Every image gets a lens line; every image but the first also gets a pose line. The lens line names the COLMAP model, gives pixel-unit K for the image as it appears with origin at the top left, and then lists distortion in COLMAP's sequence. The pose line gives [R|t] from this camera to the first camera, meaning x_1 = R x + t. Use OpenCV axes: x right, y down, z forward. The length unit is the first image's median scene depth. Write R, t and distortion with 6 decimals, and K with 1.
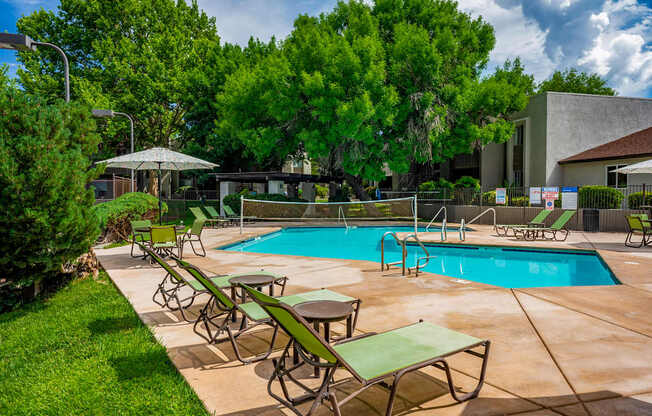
lens RADIAL K [[388.4, 0, 313.1], [0, 388.4, 207.4], [0, 0, 1]] dist [0.005774, 0.001467]
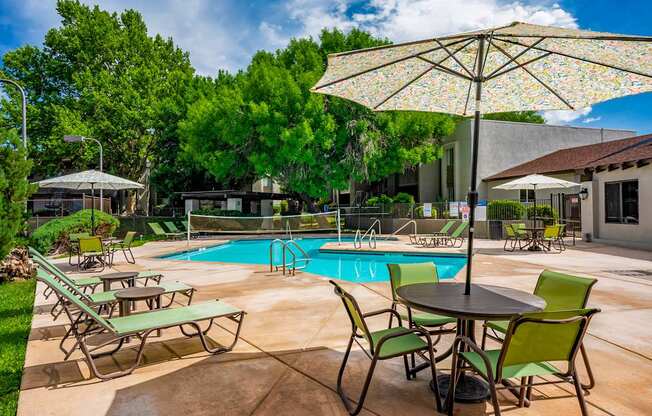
lens RADIAL K [[358.9, 0, 306.6], [0, 358.9, 213.5], [0, 0, 1]] dist [-0.000804, 0.000404]
pose [[0.999384, -0.010031, 0.033628, 0.088395], [0.010933, 0.999582, -0.026756, 0.005026], [-0.033346, 0.027108, 0.999076, -0.039323]]
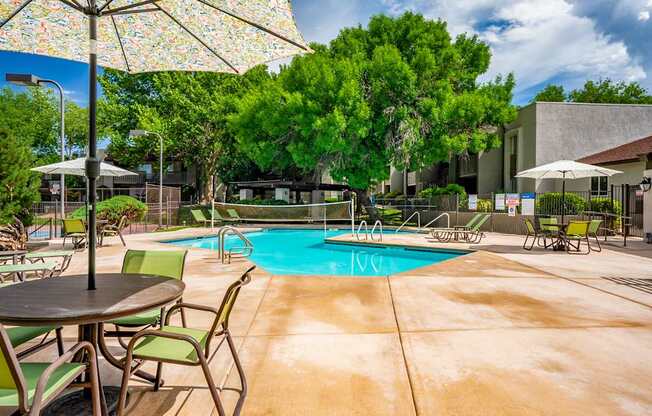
lens RADIAL K [[353.1, 0, 326.0], [0, 353.1, 208.0], [0, 0, 1]] dist [-0.001762, 0.000065]
pose [[0.986891, 0.009868, -0.161087, 0.235194], [-0.013281, 0.999709, -0.020122, 0.009588], [0.160841, 0.021998, 0.986735, 0.000805]]
